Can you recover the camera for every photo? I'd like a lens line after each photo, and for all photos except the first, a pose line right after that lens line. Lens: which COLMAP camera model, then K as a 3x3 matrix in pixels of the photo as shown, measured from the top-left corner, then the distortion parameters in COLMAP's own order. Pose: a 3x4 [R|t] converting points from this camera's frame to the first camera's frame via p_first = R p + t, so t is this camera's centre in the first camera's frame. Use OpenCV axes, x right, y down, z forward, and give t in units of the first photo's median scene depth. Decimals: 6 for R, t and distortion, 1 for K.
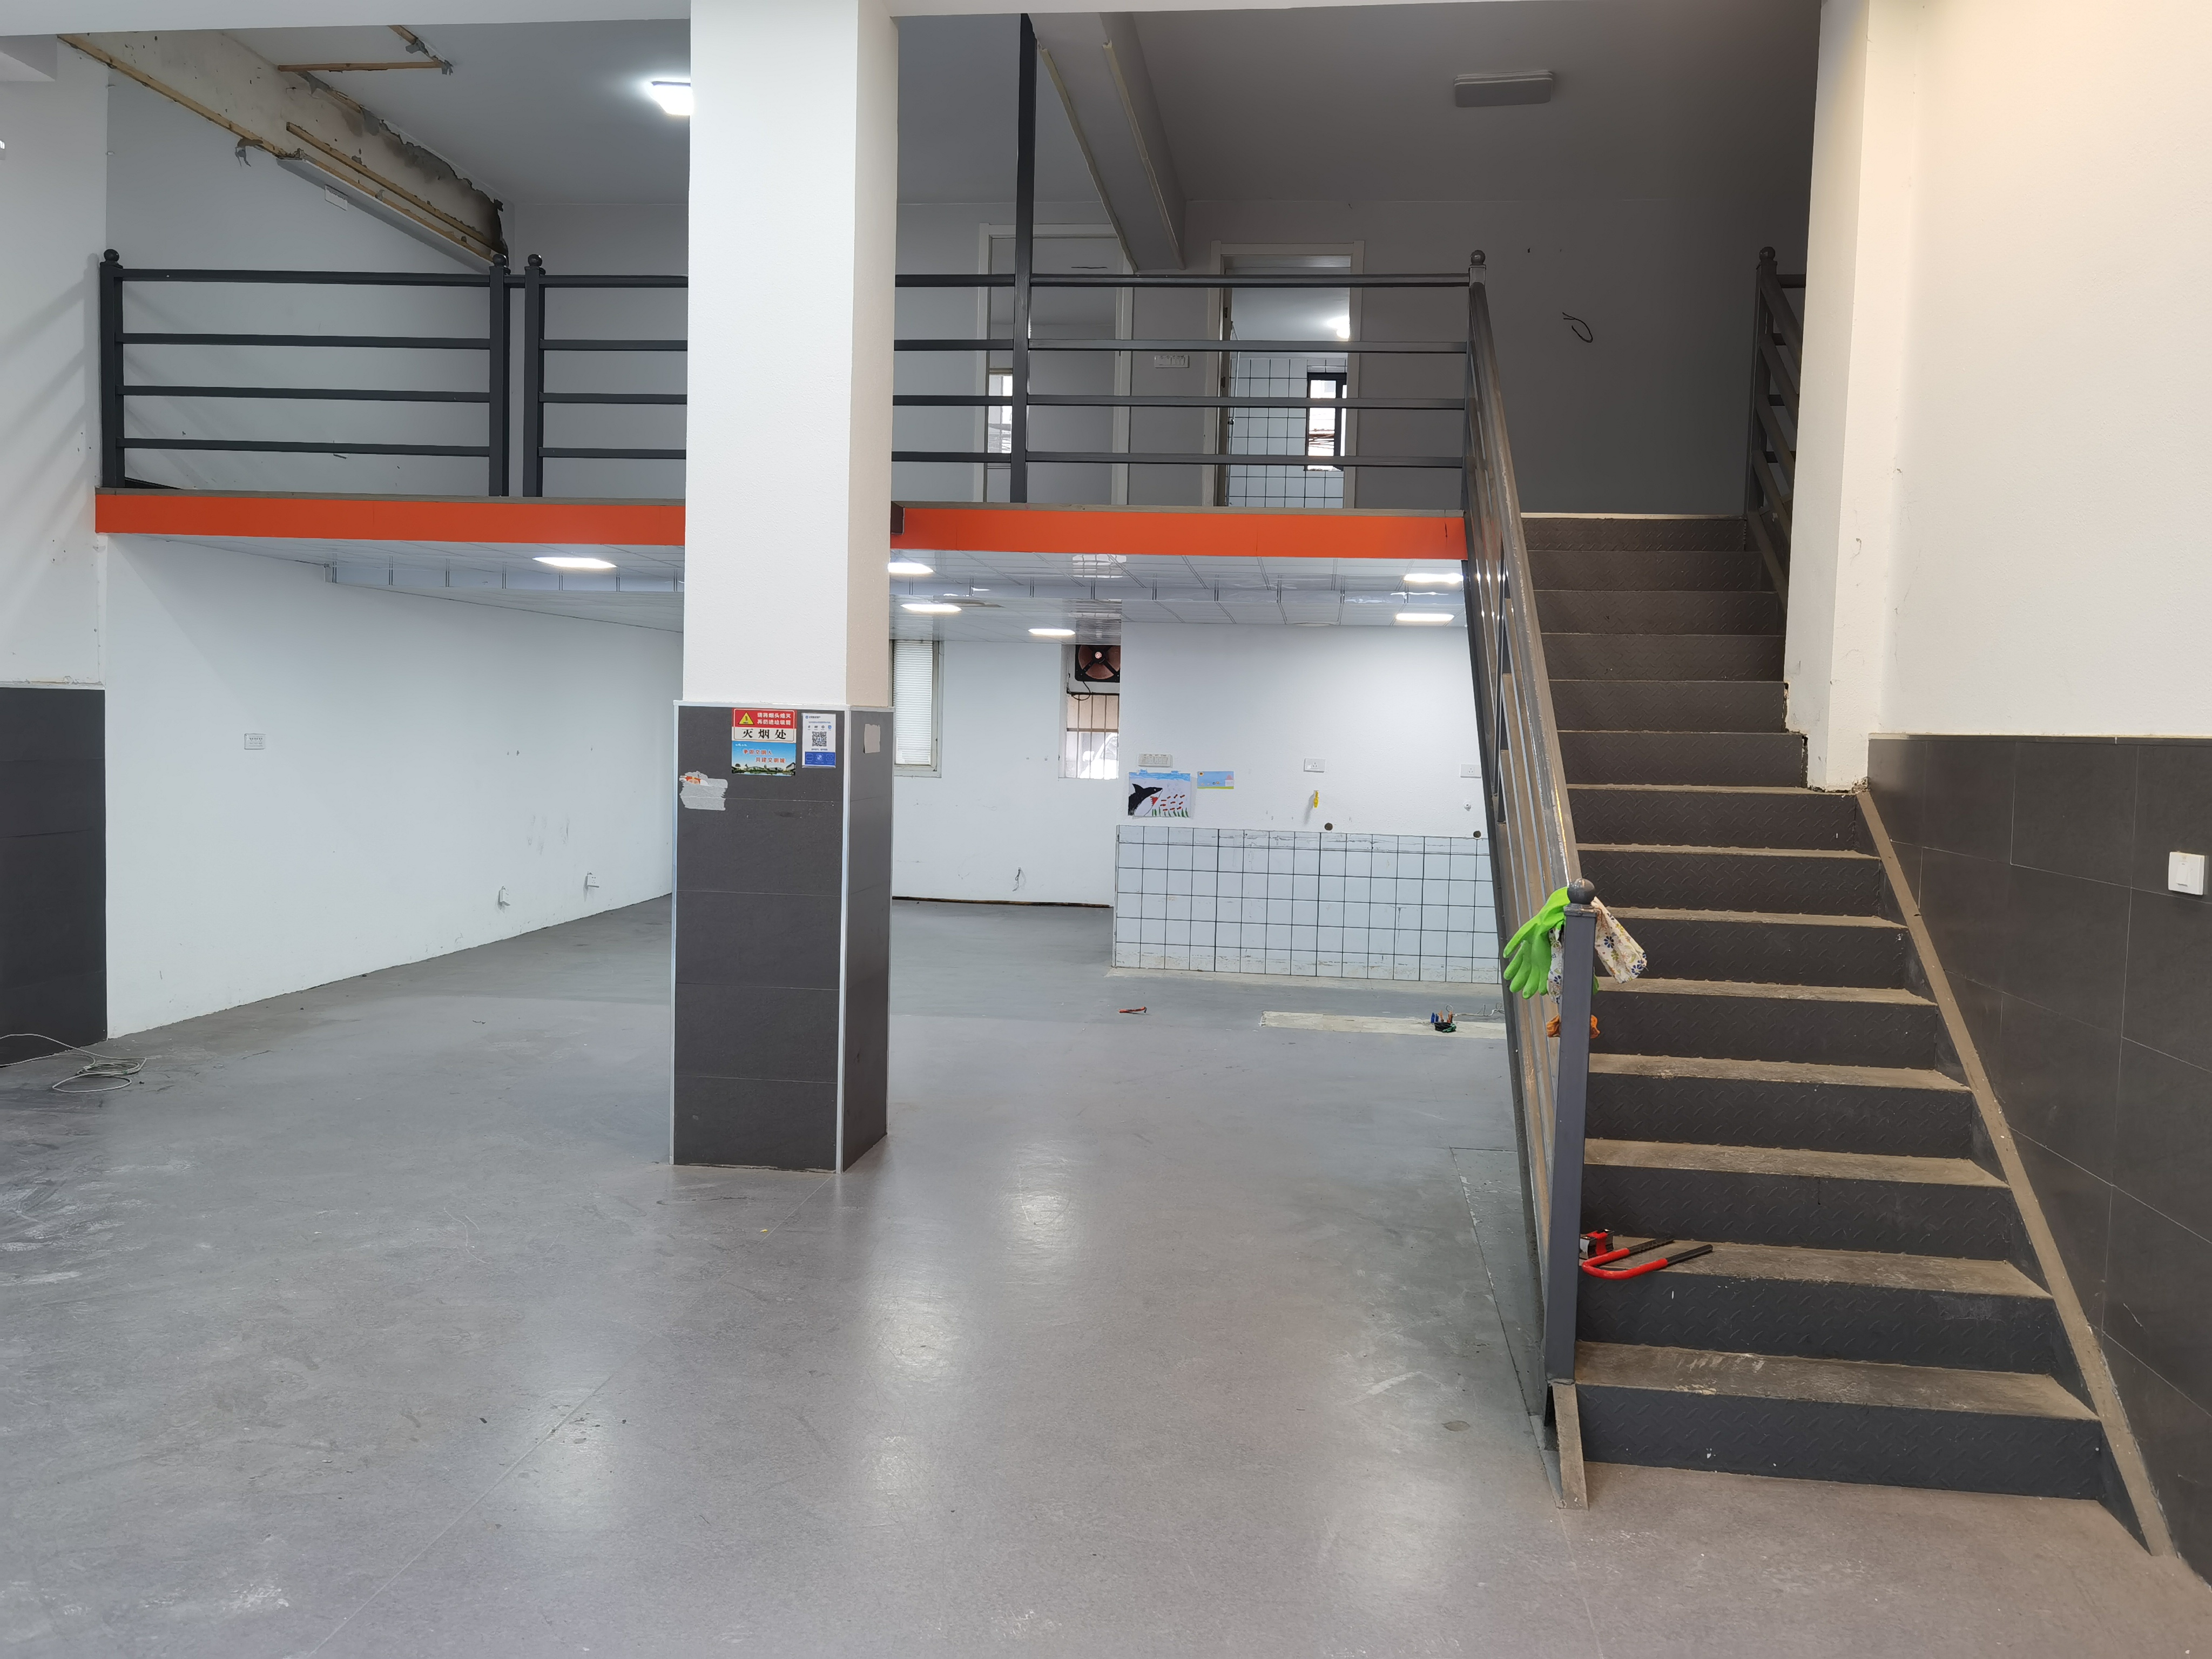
lens RADIAL K [[1754.6, 0, 1106.0], [0, 1754.6, 829.5], [0, 0, 1]] dist [0.007683, 0.013411]
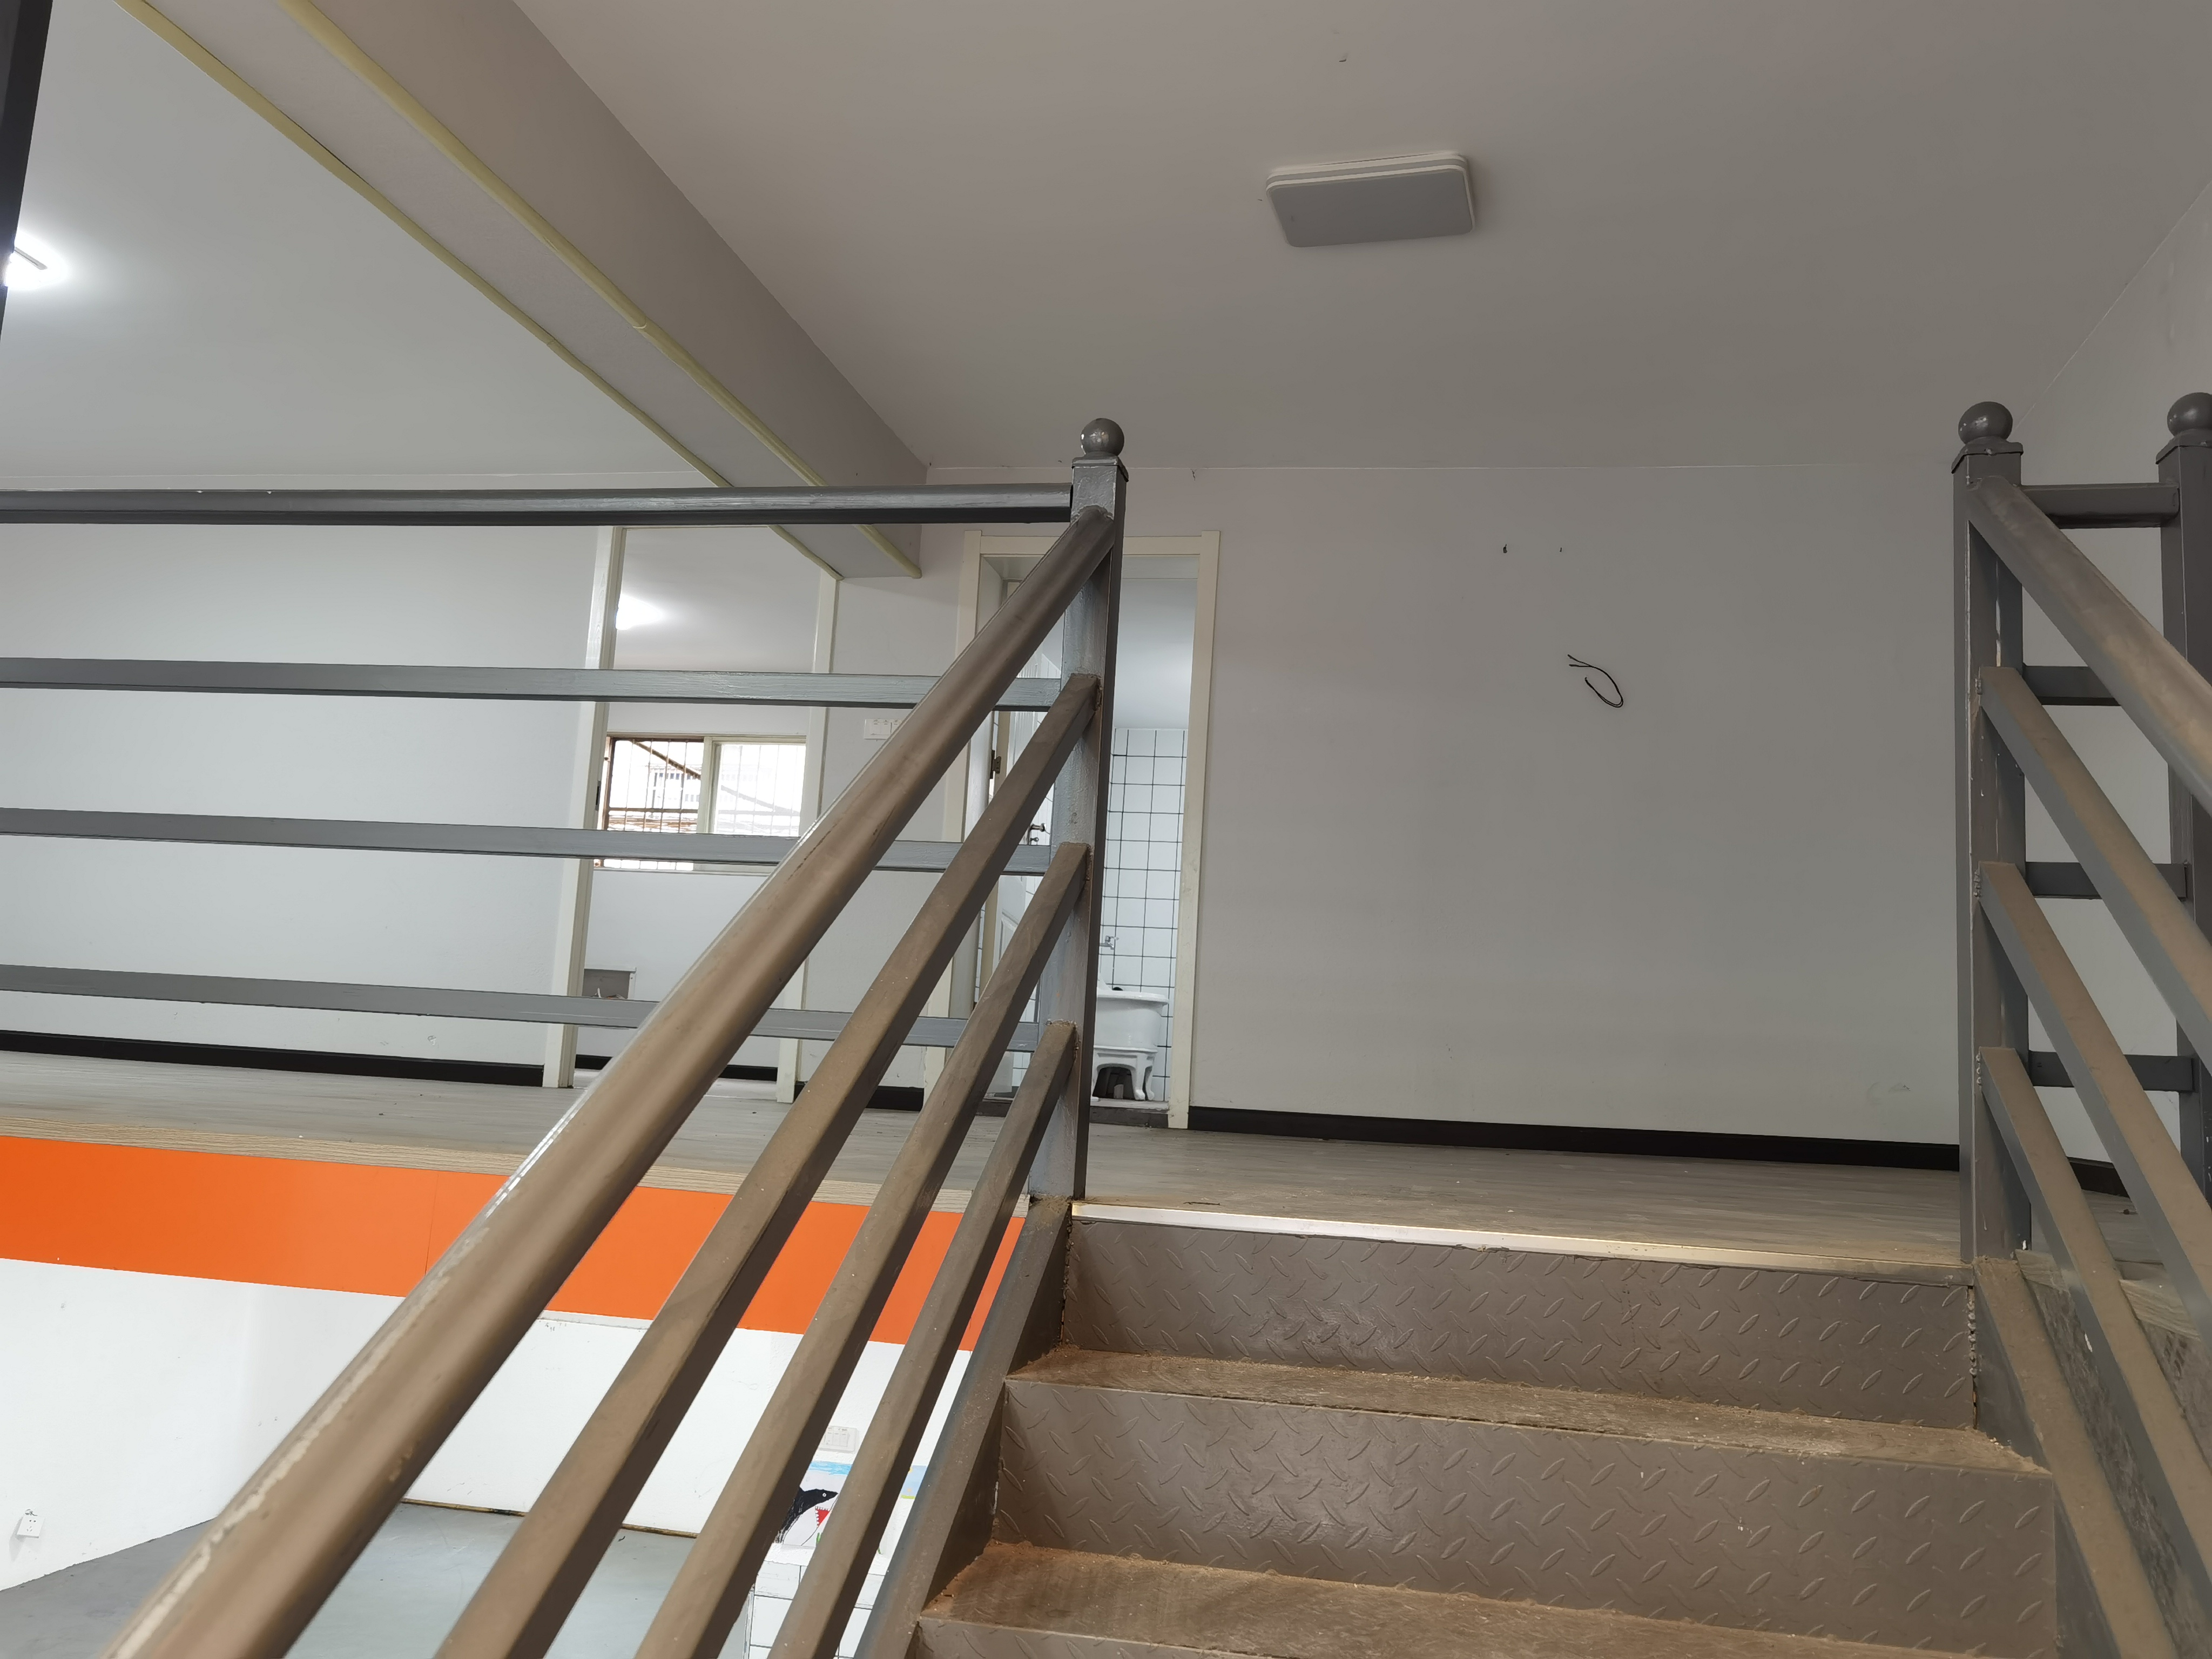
lens RADIAL K [[1754.6, 0, 1106.0], [0, 1754.6, 829.5], [0, 0, 1]] dist [0.007683, 0.013411]
pose [[0.996494, 0.019432, -0.081371, 0.230451], [-0.035509, 0.978932, -0.201075, -0.174999], [0.075749, 0.203260, 0.976190, 0.651569]]
